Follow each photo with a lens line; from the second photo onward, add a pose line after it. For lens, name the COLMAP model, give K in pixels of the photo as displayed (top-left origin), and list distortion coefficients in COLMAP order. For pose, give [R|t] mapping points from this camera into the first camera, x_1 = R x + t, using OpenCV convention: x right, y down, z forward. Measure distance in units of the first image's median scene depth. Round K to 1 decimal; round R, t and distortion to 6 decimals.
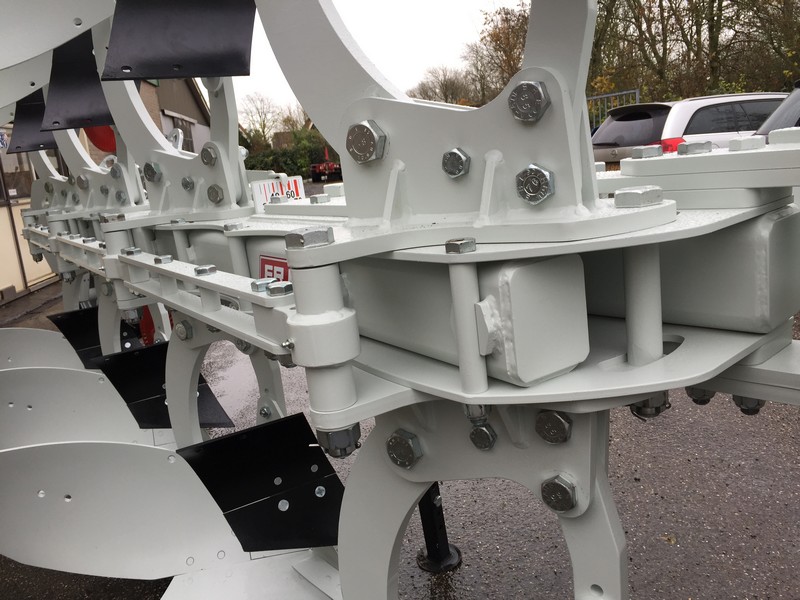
lens RADIAL K [[689.5, 0, 407.8], [0, 689.5, 302.7], [0, 0, 1]] dist [0.070404, -0.060568]
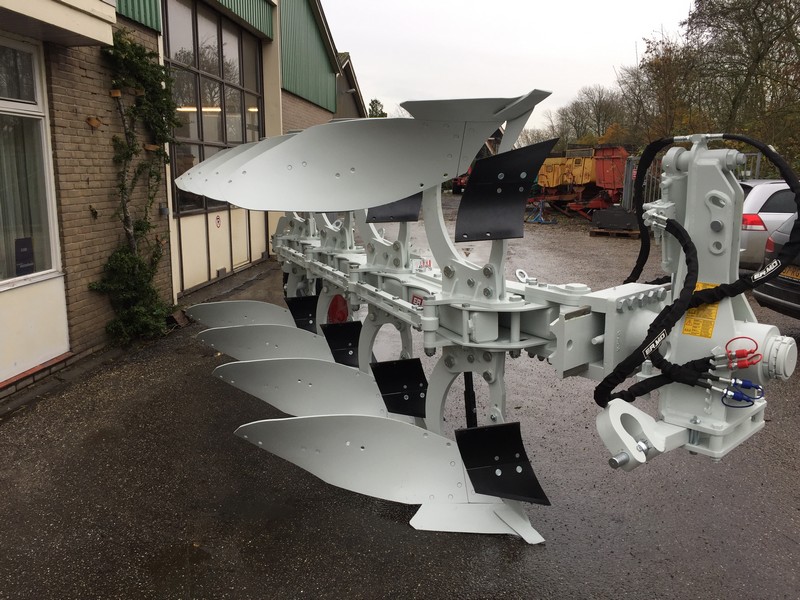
lens RADIAL K [[689.5, 0, 406.5], [0, 689.5, 297.9], [0, 0, 1]] dist [0.070404, -0.060568]
pose [[0.974314, 0.132500, -0.182089, 0.263407], [-0.135873, 0.990707, -0.006122, -0.031379], [0.179586, 0.030706, 0.983263, -1.704131]]
